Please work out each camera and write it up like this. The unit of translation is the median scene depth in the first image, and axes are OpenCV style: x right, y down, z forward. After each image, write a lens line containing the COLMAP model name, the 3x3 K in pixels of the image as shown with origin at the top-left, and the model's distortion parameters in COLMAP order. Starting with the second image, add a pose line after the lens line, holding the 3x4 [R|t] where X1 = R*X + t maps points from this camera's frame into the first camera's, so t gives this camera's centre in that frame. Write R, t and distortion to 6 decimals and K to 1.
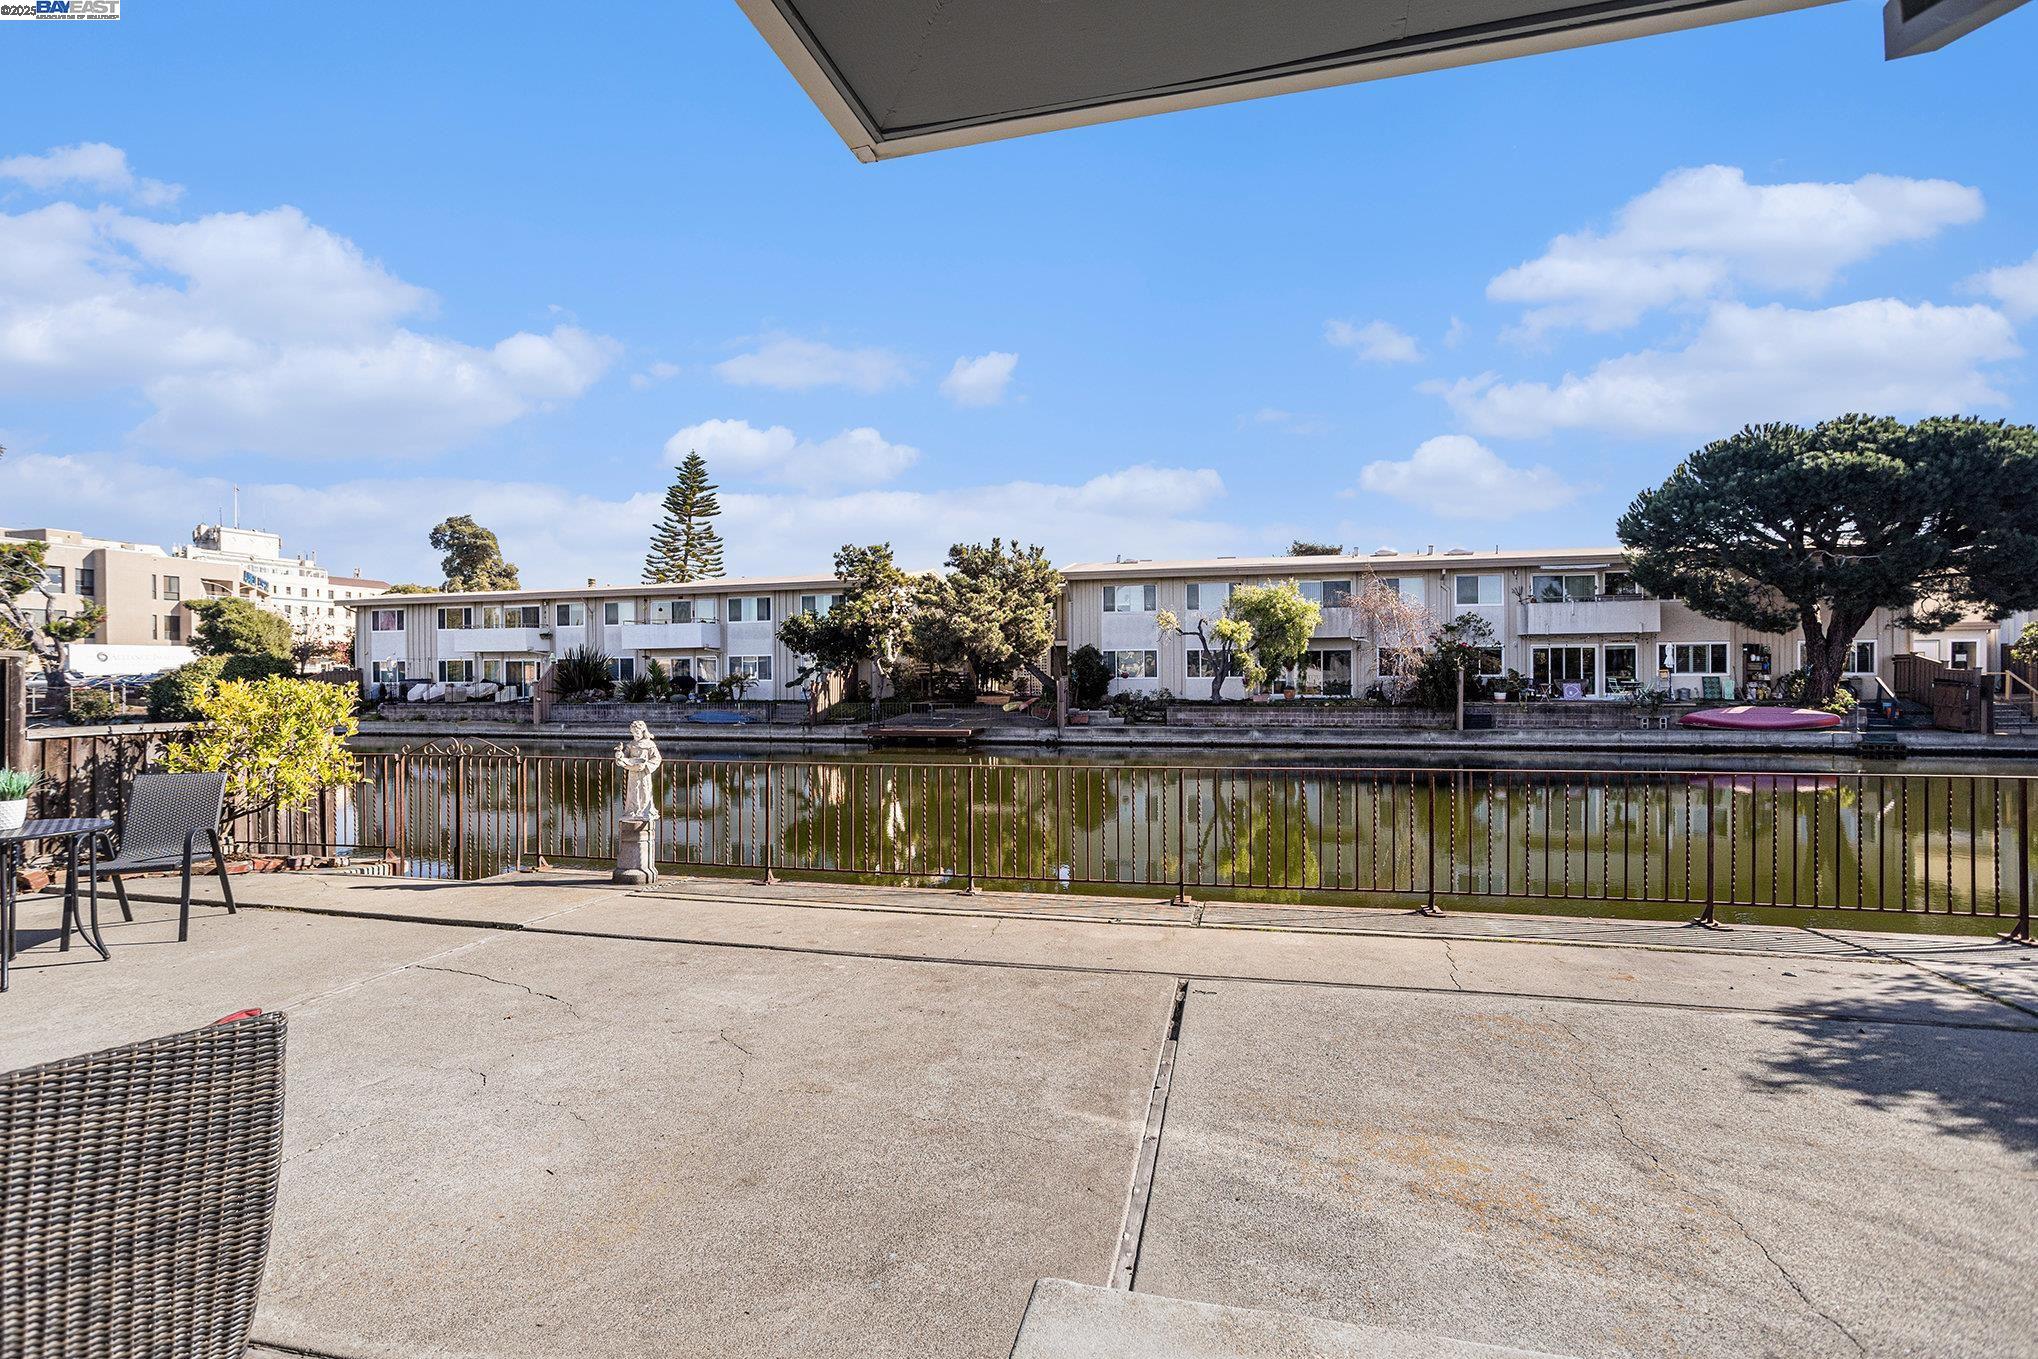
lens RADIAL K [[963.5, 0, 998.4], [0, 963.5, 675.7], [0, 0, 1]] dist [-0.020137, 0.012227]
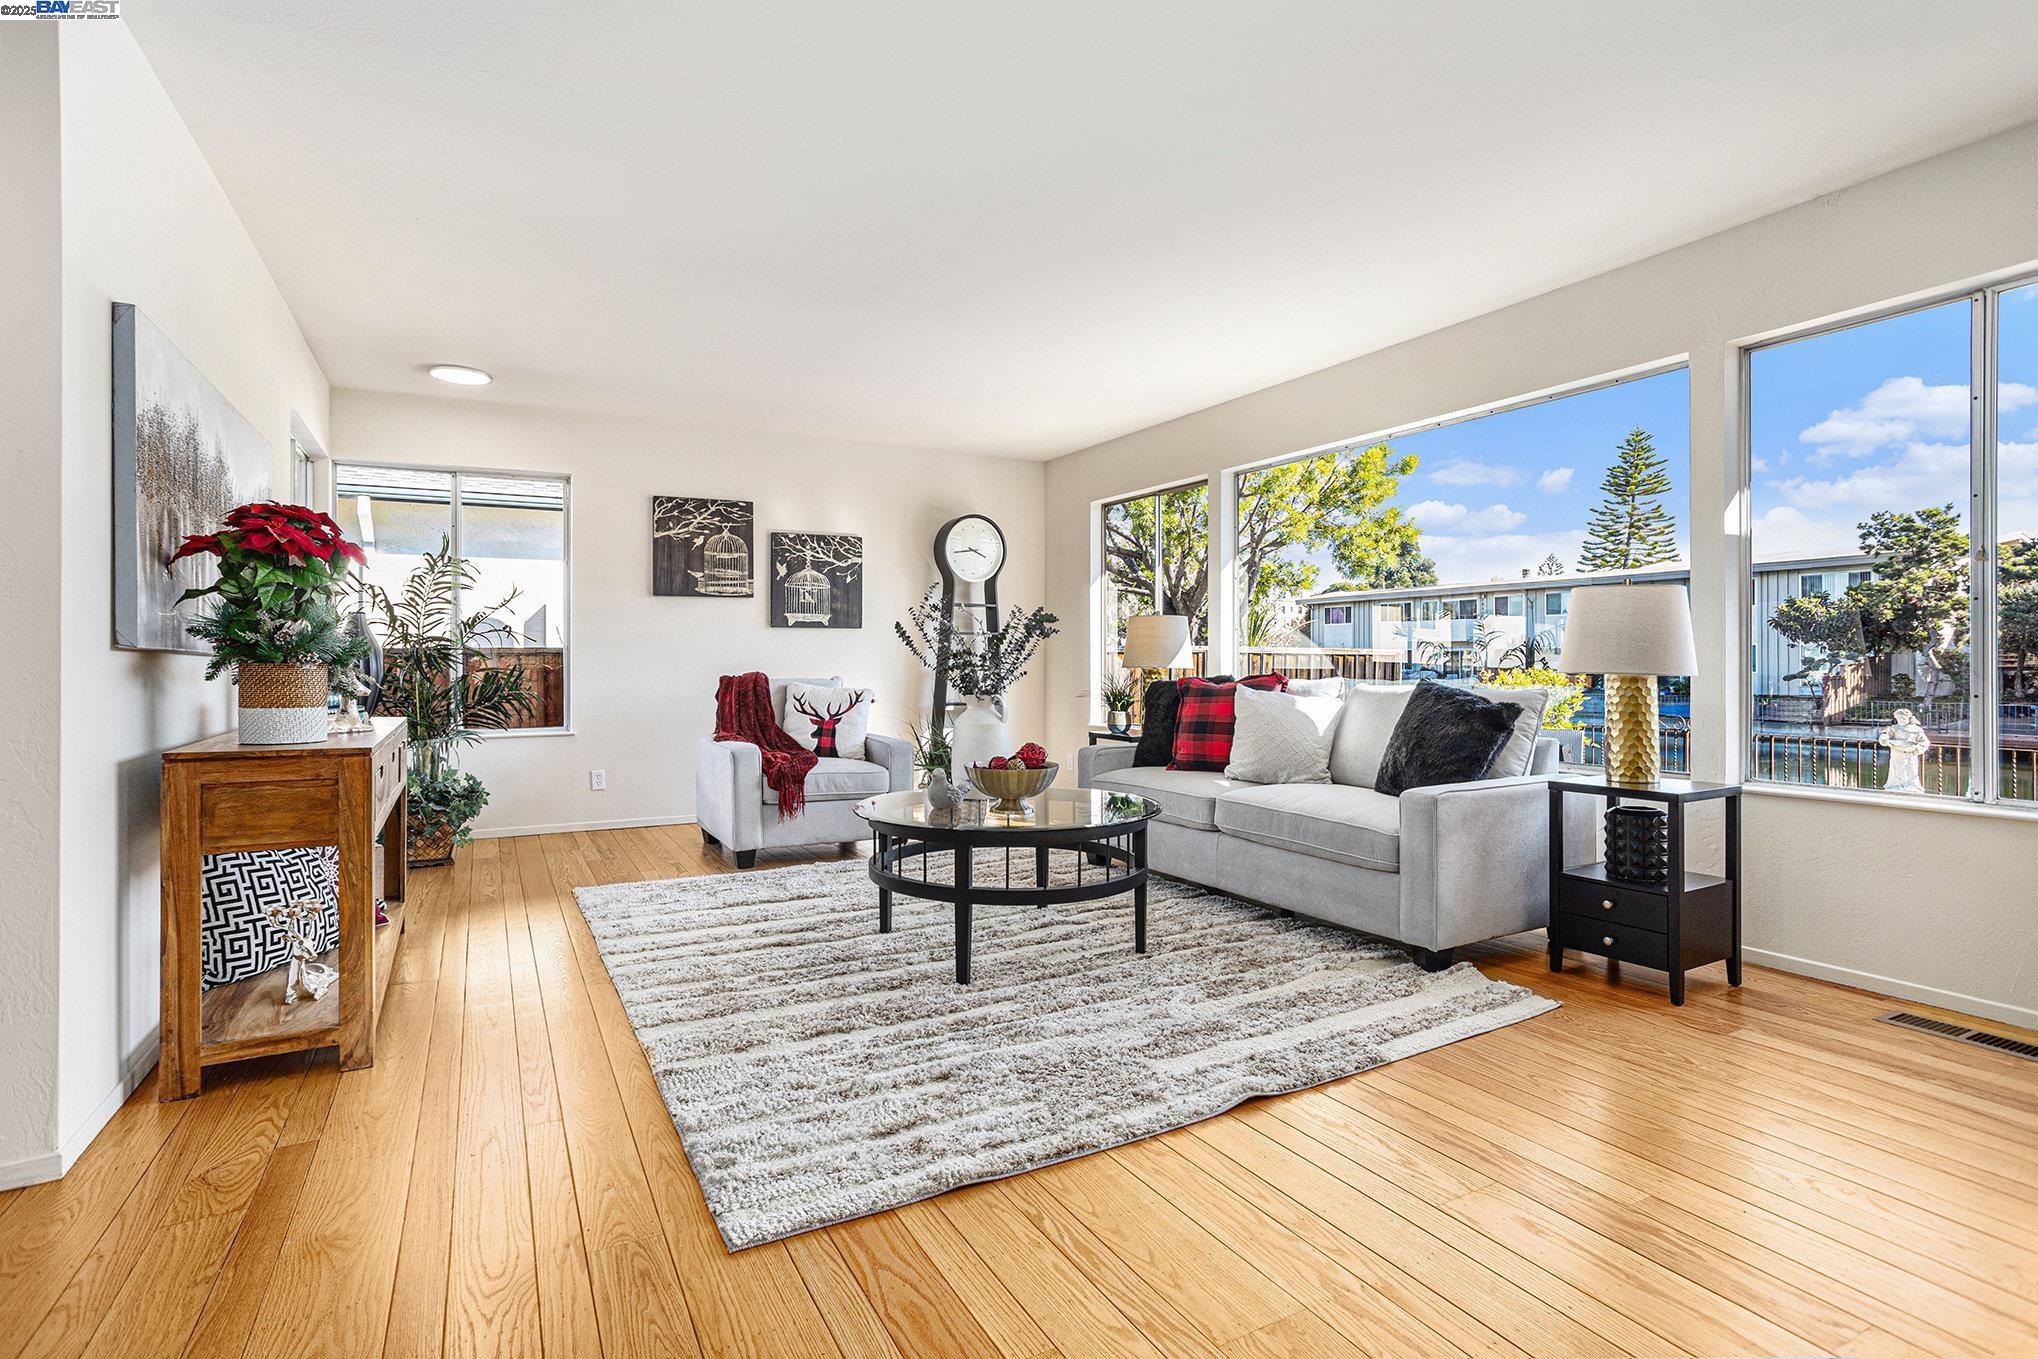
lens RADIAL K [[963.5, 0, 1012.4], [0, 963.5, 671.5], [0, 0, 1]] dist [-0.020137, 0.012227]
pose [[0.671973, 0.016960, -0.740381, -0.044545], [-0.010809, 0.999856, 0.013094, -0.000350], [0.740497, -0.000797, 0.672060, -0.106381]]
